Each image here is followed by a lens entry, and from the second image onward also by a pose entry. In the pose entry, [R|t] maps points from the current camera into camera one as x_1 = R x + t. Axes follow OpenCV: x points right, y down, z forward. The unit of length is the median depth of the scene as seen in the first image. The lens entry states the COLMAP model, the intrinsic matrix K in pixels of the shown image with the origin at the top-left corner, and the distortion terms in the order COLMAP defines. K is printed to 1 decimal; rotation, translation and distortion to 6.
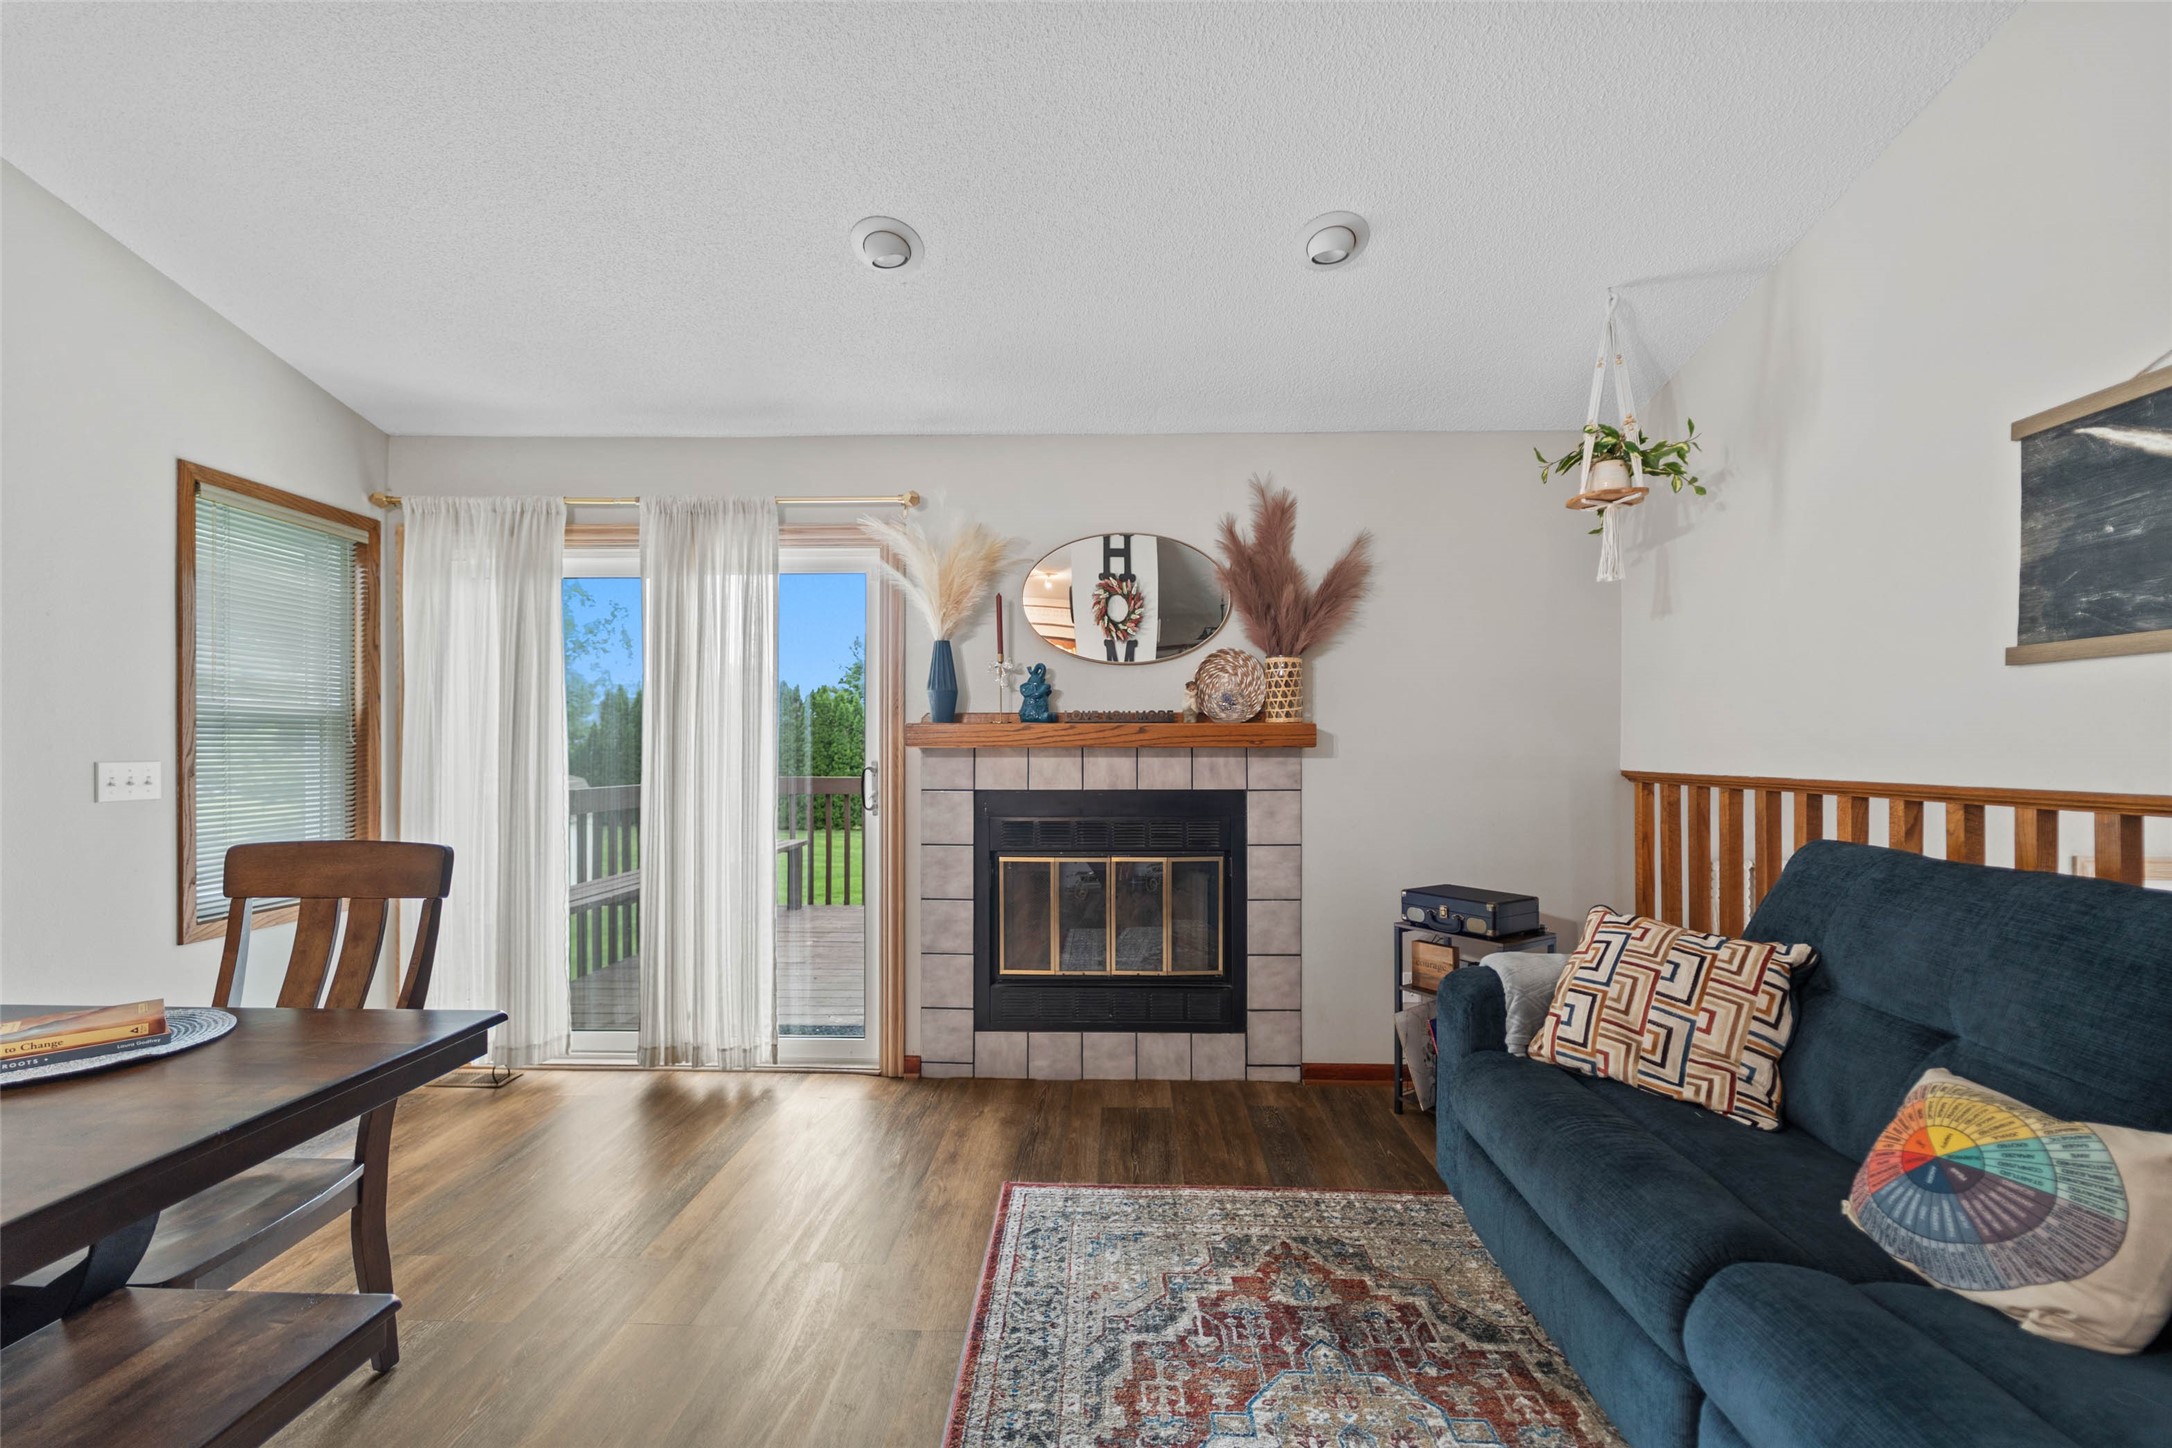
lens RADIAL K [[875.8, 0, 1093.6], [0, 875.8, 748.4], [0, 0, 1]] dist [0.004339, -0.002496]
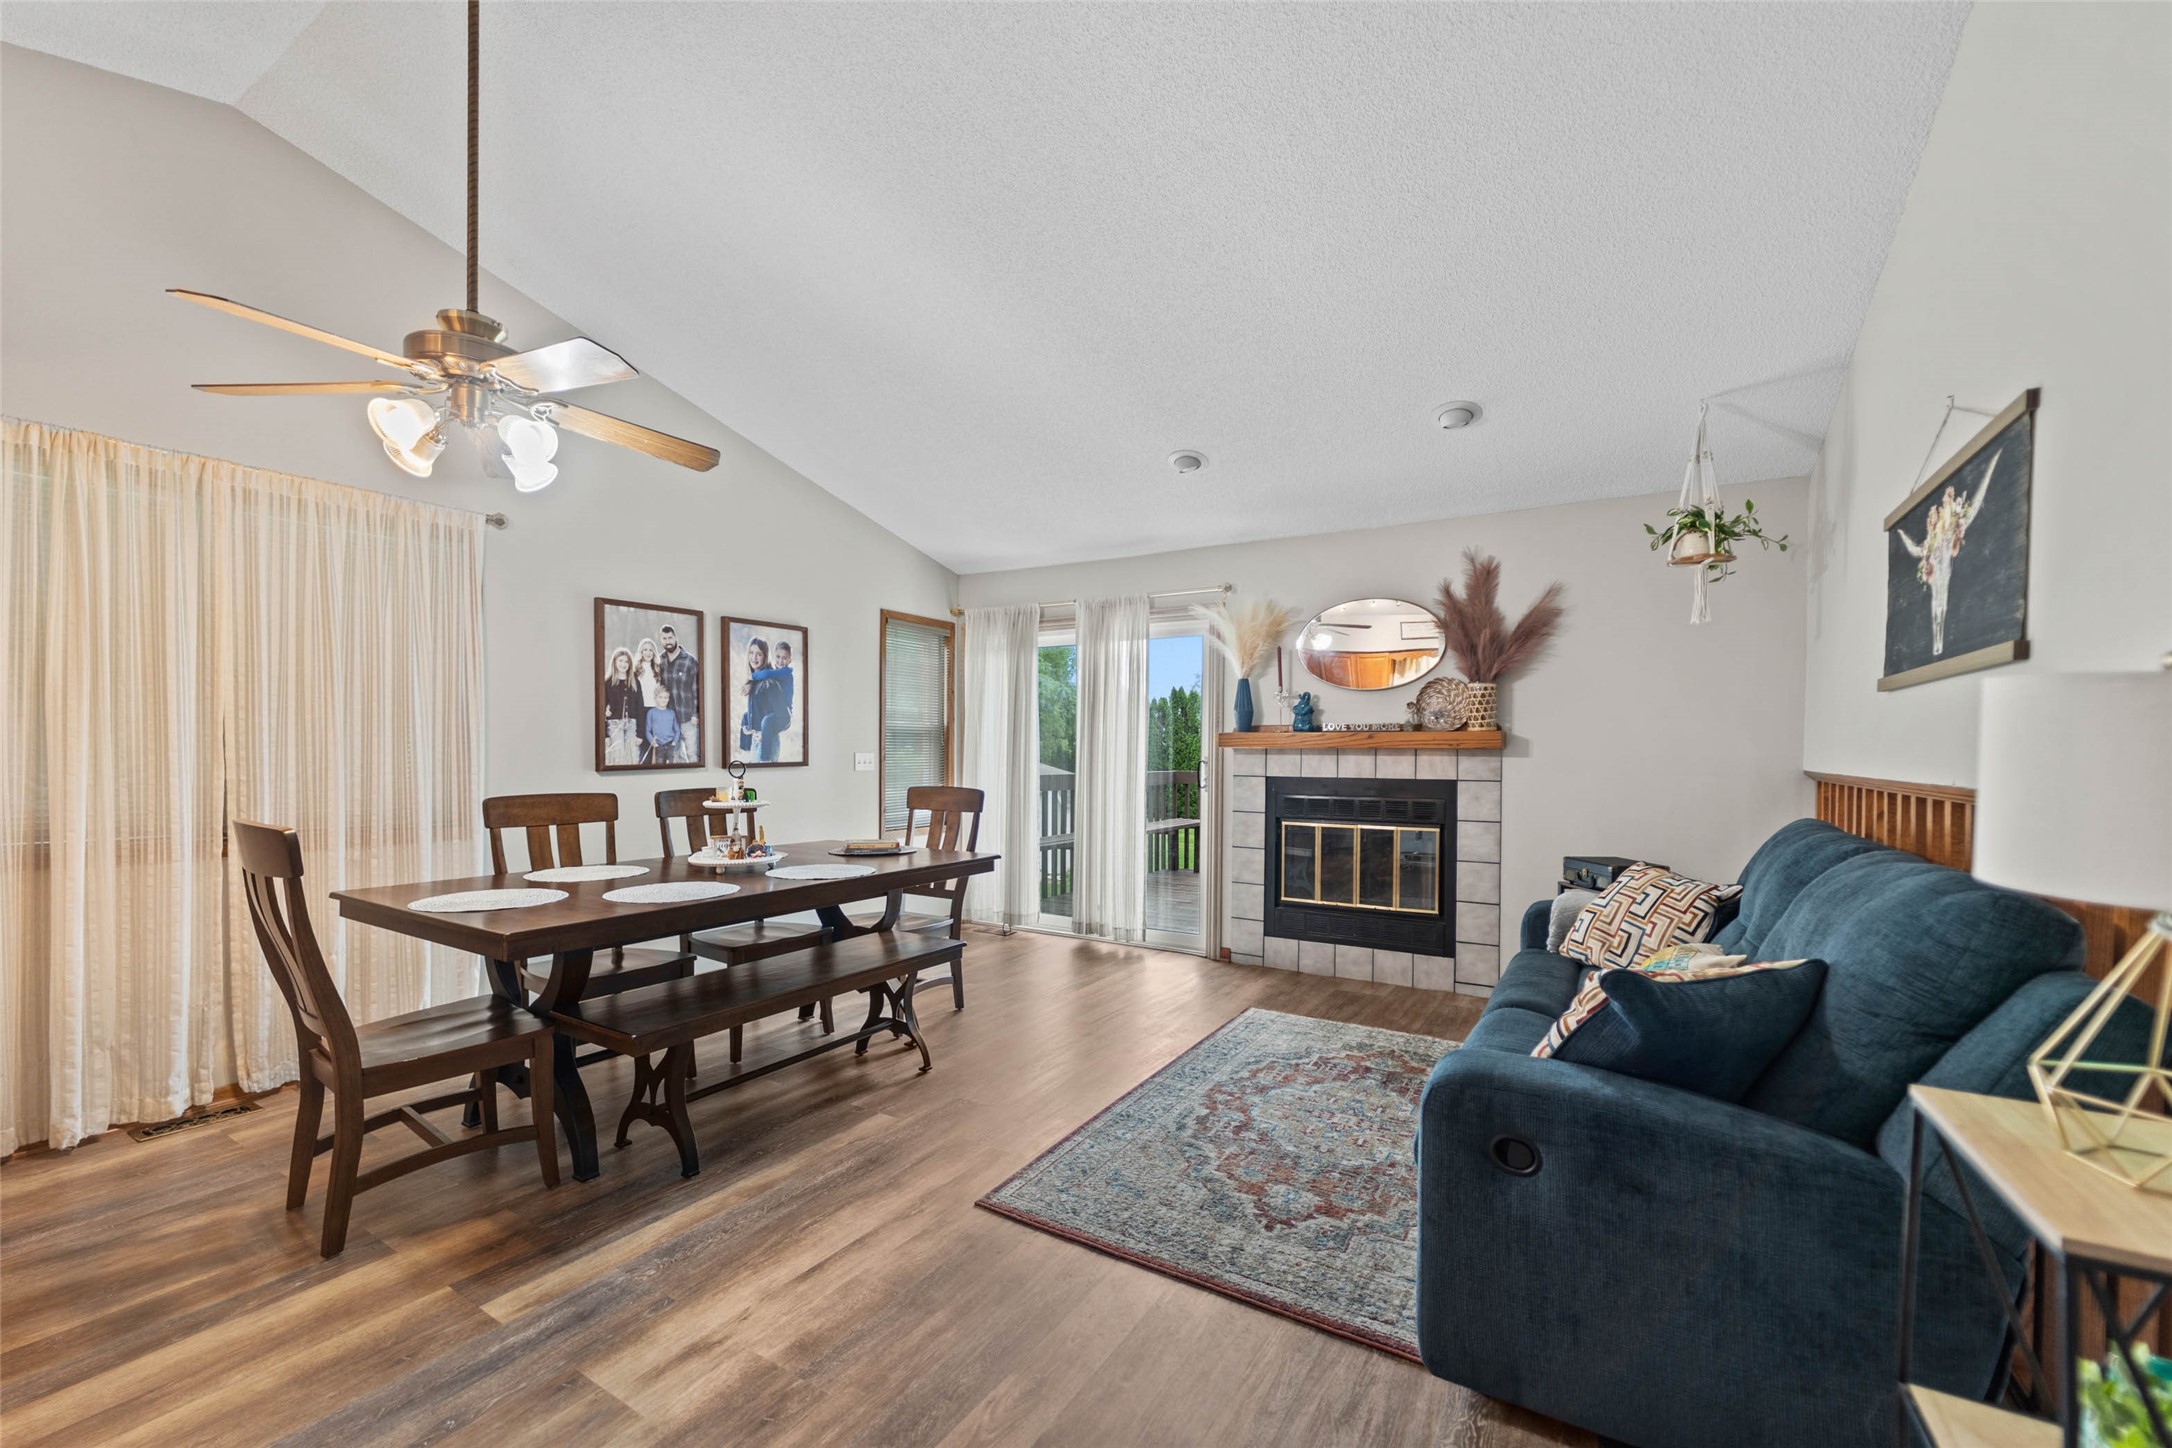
lens RADIAL K [[875.8, 0, 1094.1], [0, 875.8, 756.8], [0, 0, 1]] dist [0.004339, -0.002496]
pose [[0.871269, 0.009536, -0.490712, 0.393010], [-0.006275, 0.999946, 0.008291, 0.003437], [0.490765, -0.004145, 0.871282, -0.520826]]
